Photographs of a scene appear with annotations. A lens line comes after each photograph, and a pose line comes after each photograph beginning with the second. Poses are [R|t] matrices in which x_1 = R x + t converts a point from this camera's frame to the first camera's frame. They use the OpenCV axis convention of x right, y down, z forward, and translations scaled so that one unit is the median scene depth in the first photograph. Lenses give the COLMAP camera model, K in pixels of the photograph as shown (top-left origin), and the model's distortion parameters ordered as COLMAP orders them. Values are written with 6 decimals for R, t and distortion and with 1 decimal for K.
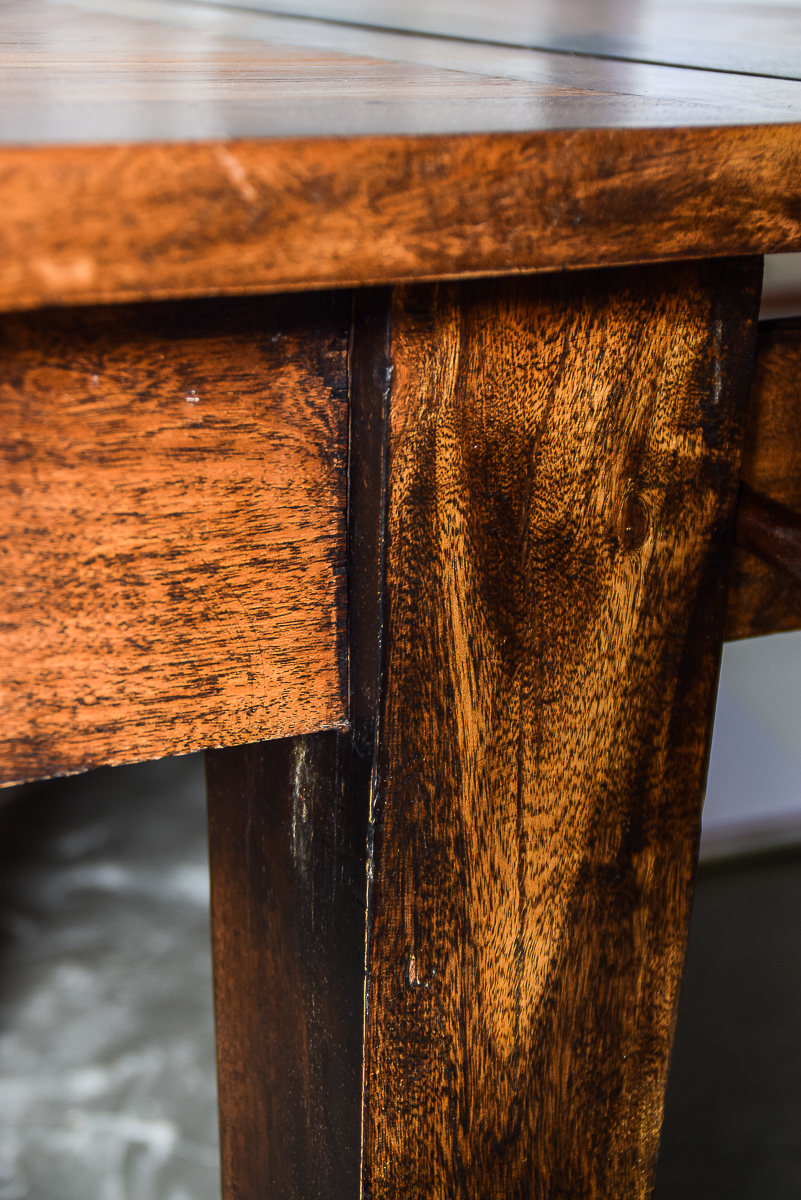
lens RADIAL K [[2199.9, 0, 404.0], [0, 2199.9, 610.0], [0, 0, 1]] dist [0.298132, 0.000000]
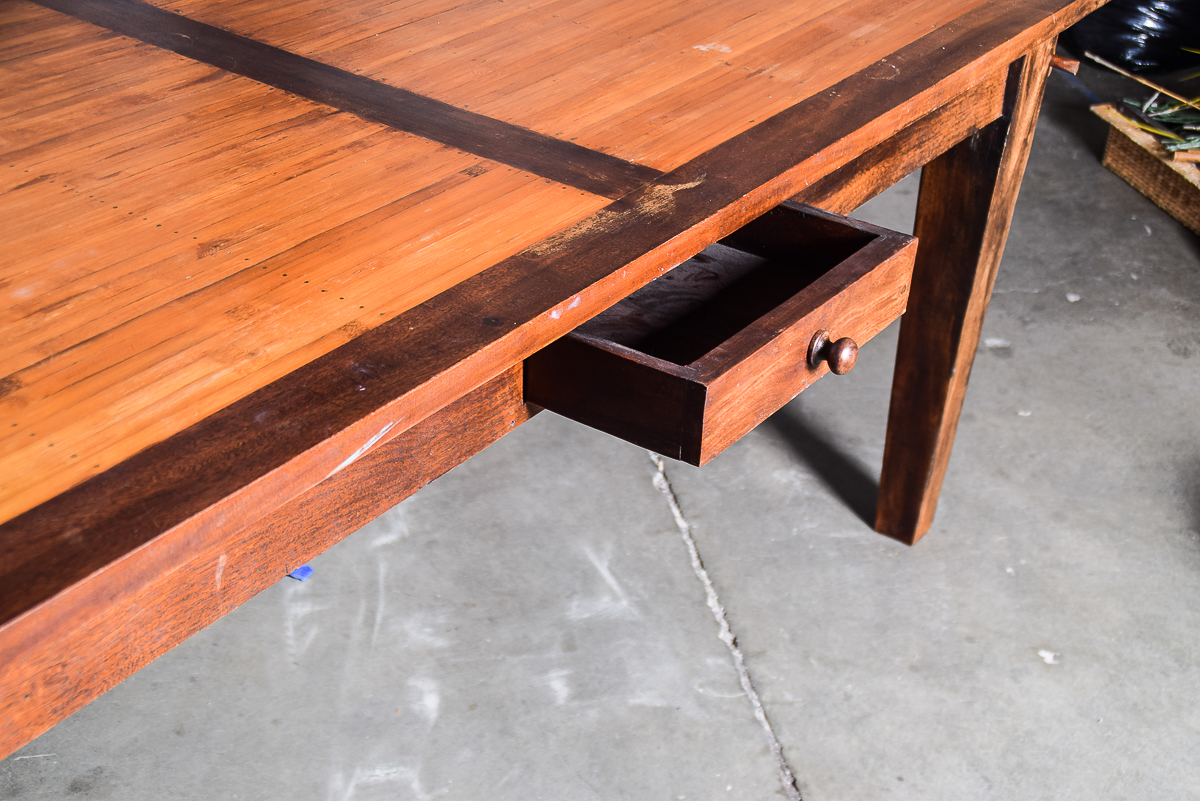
lens RADIAL K [[1717.3, 0, 612.0], [0, 1717.3, 459.8], [0, 0, 1]] dist [0.138166, 0.000000]
pose [[0.895814, -0.211654, 0.390793, -2.484502], [0.103328, 0.954409, 0.280049, -0.390077], [-0.432250, -0.210492, 0.876843, -2.191425]]
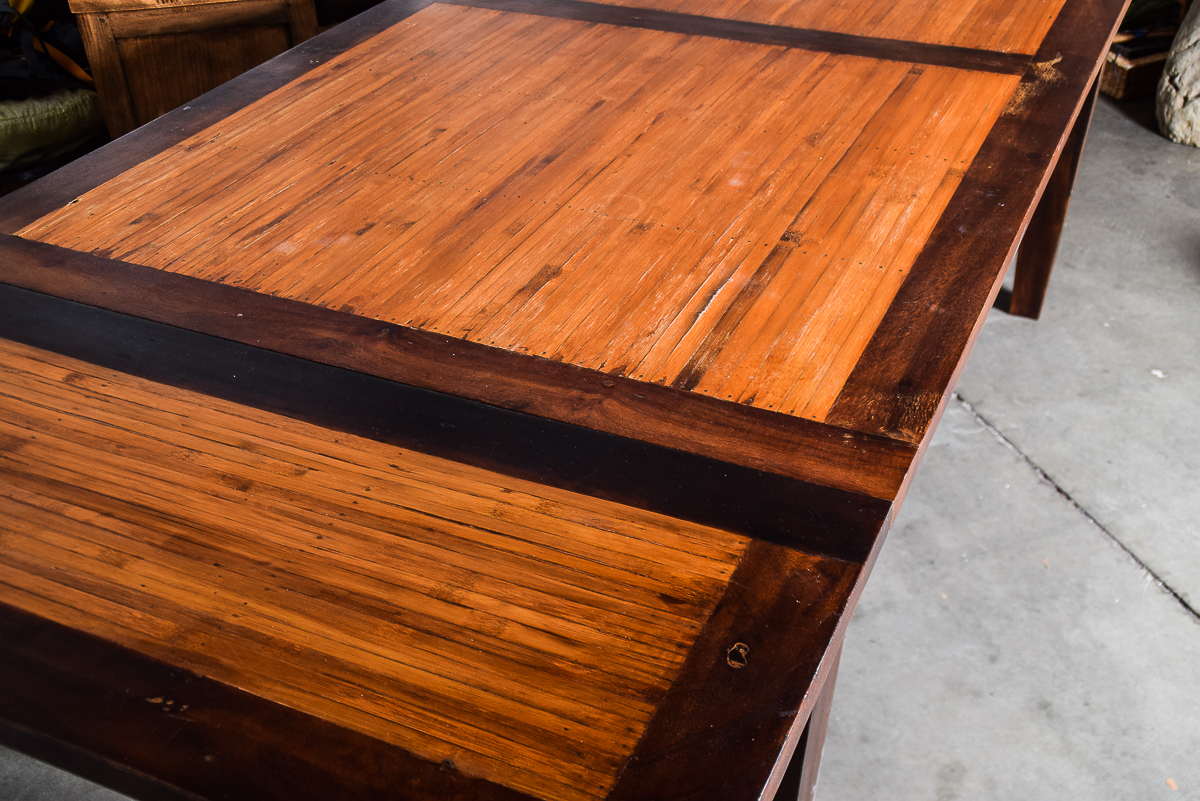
lens RADIAL K [[1270.4, 0, 617.2], [0, 1270.4, 454.3], [0, 0, 1]] dist [-0.006168, 0.000000]
pose [[0.810844, -0.384079, 0.441605, -3.726015], [0.224278, 0.900854, 0.371700, -0.534024], [-0.540584, -0.202349, 0.816593, -1.816265]]
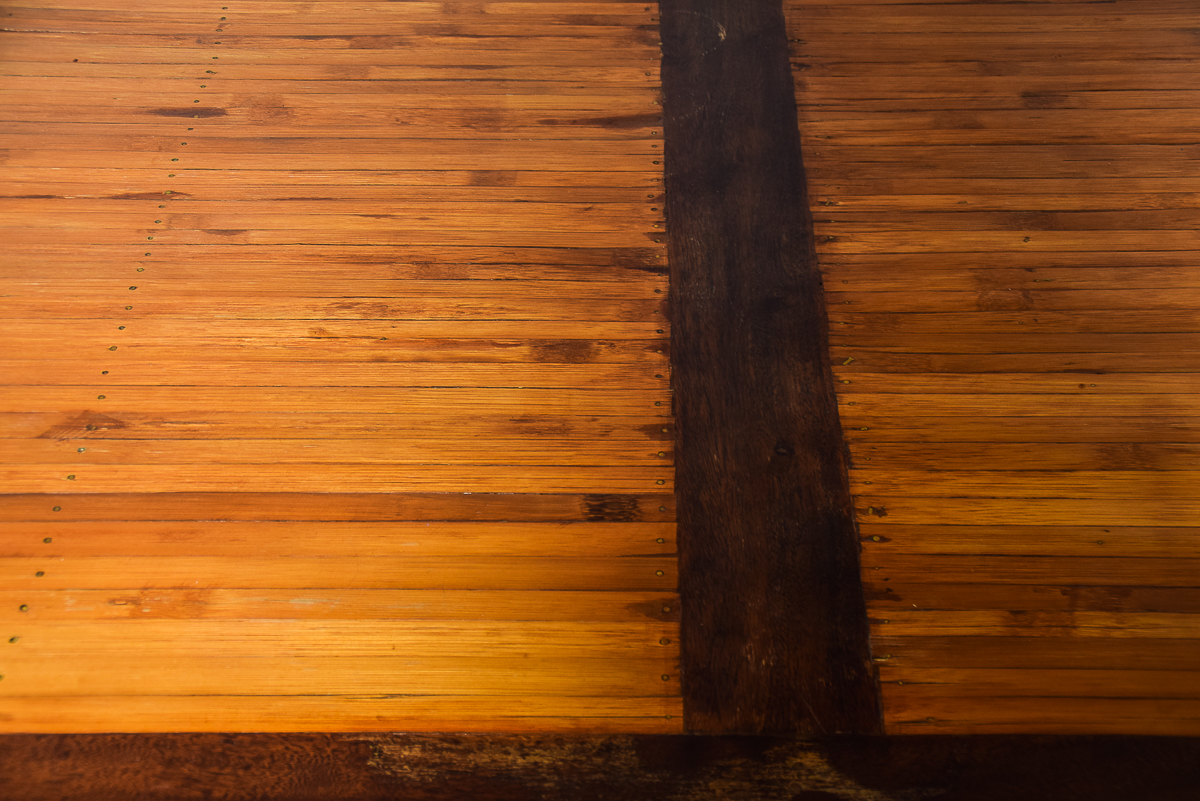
lens RADIAL K [[1671.4, 0, 600.3], [0, 1671.4, 400.4], [0, 0, 1]] dist [0.080833, 0.000000]
pose [[0.869299, 0.315714, -0.380321, -1.005467], [-0.128107, 0.887048, 0.443547, -0.796433], [0.477397, -0.336853, 0.811555, -0.728287]]
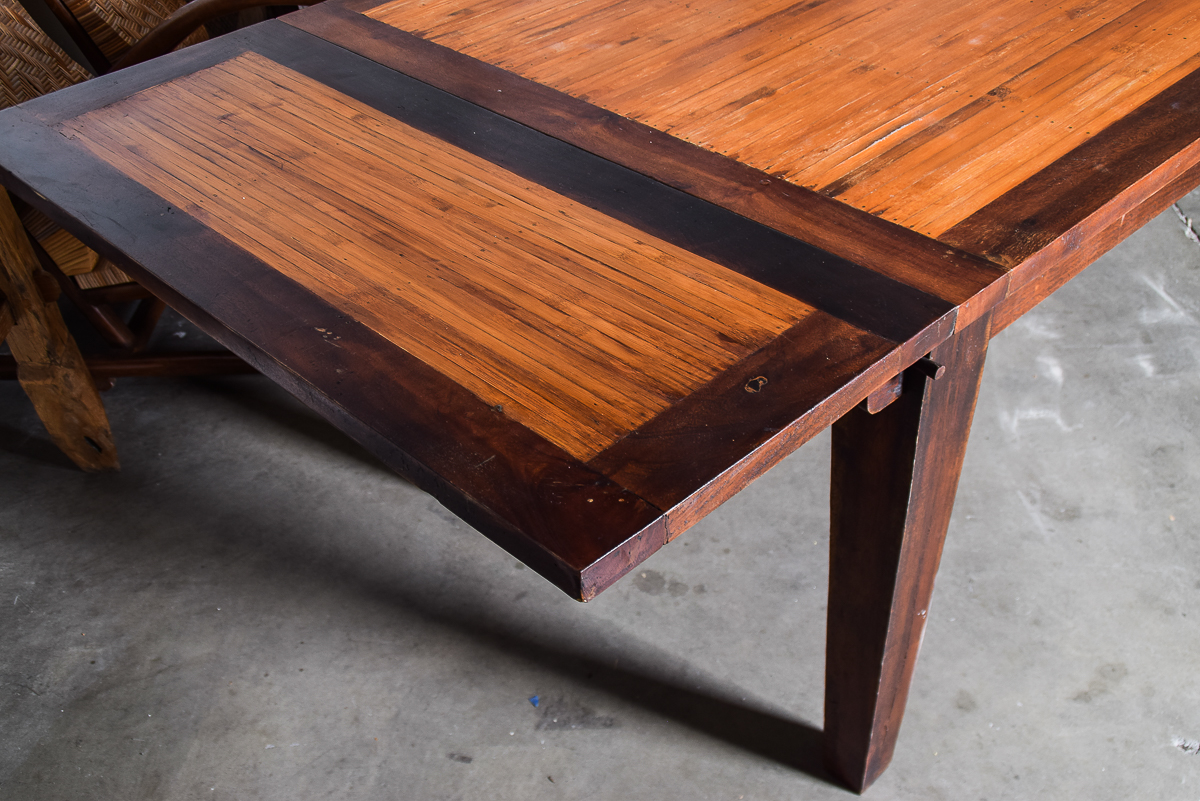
lens RADIAL K [[1270.4, 0, 624.2], [0, 1270.4, 445.9], [0, 0, 1]] dist [-0.006168, 0.000000]
pose [[0.963903, -0.217527, 0.153533, -3.515623], [0.149129, 0.918790, 0.365494, -0.335901], [-0.220569, -0.329405, 0.918064, -2.321242]]
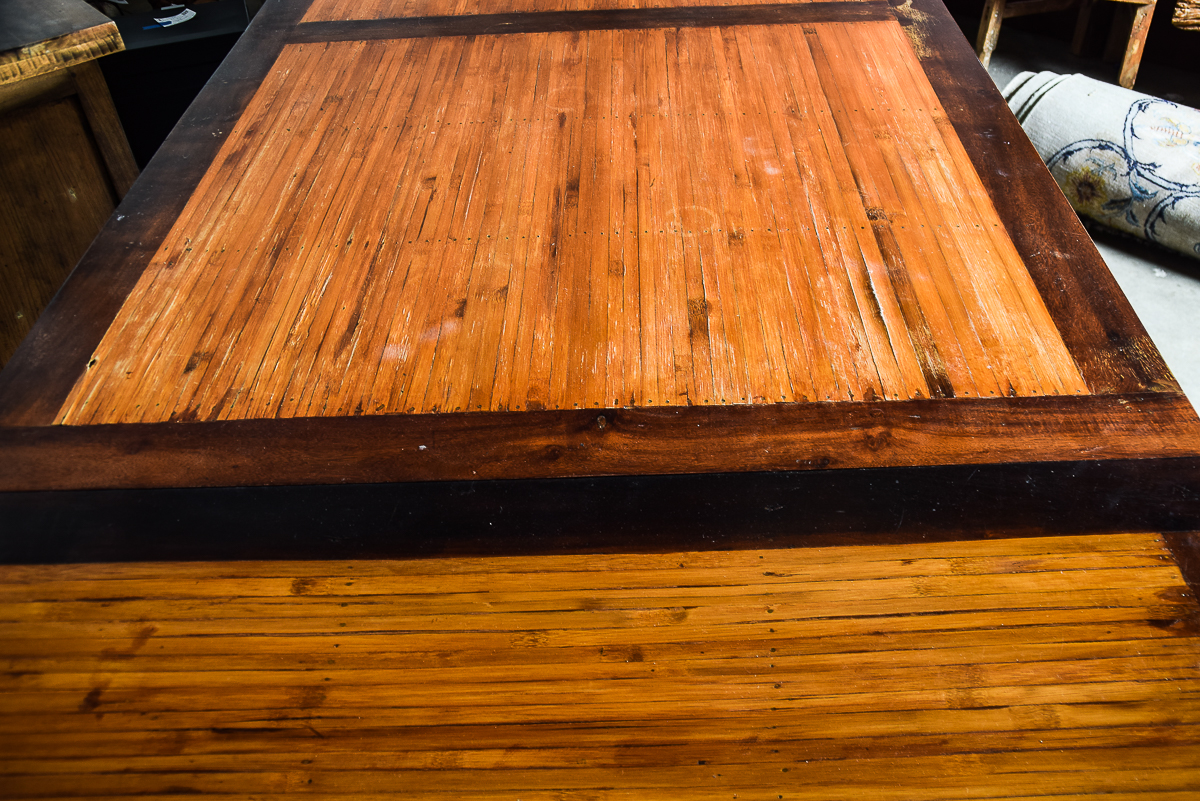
lens RADIAL K [[1105.6, 0, 623.7], [0, 1105.6, 397.3], [0, 0, 1]] dist [-0.074486, 0.000000]
pose [[0.490465, -0.588146, 0.643062, -4.048598], [0.318303, 0.807832, 0.496076, -0.851298], [-0.811251, -0.038619, 0.583422, -0.855802]]
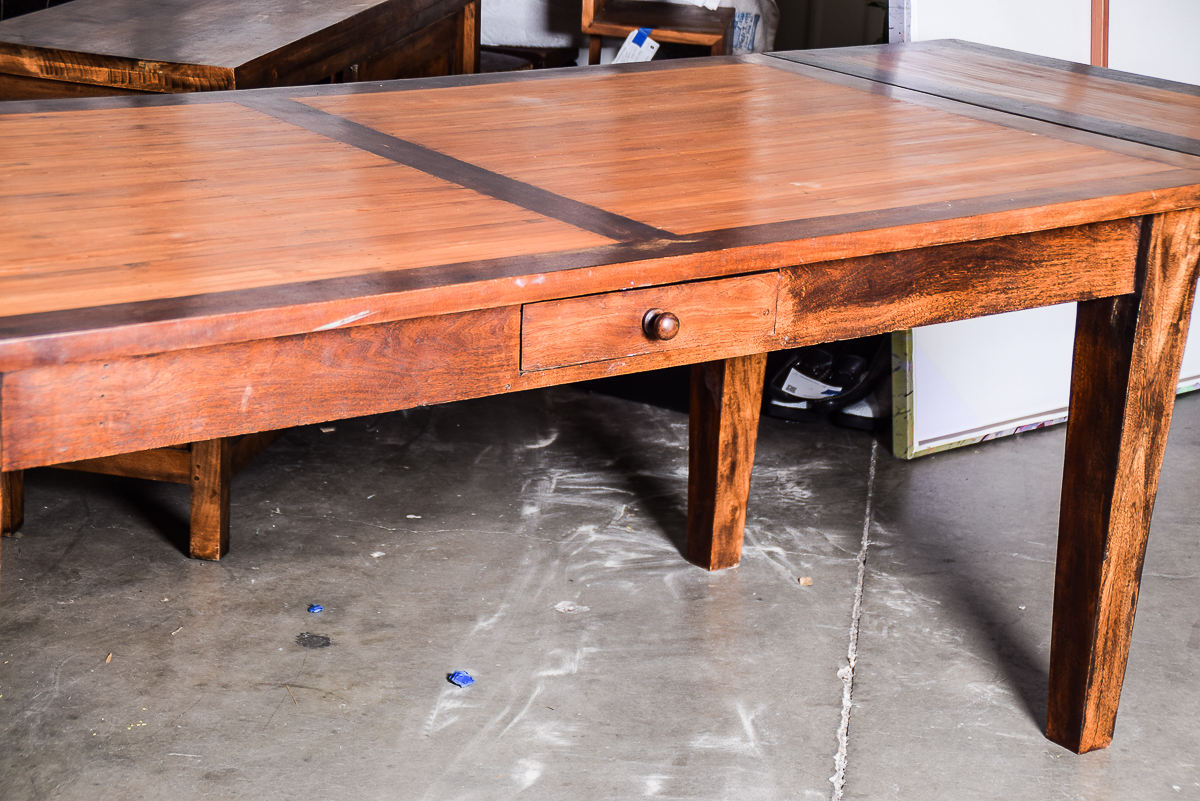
lens RADIAL K [[2646.4, 0, 599.9], [0, 2646.4, 469.0], [0, 0, 1]] dist [0.448687, 0.000000]
pose [[0.990725, -0.019634, 0.134453, -2.130370], [0.018695, 0.999791, 0.008239, 0.391942], [-0.134587, -0.005649, 0.990886, -5.119813]]
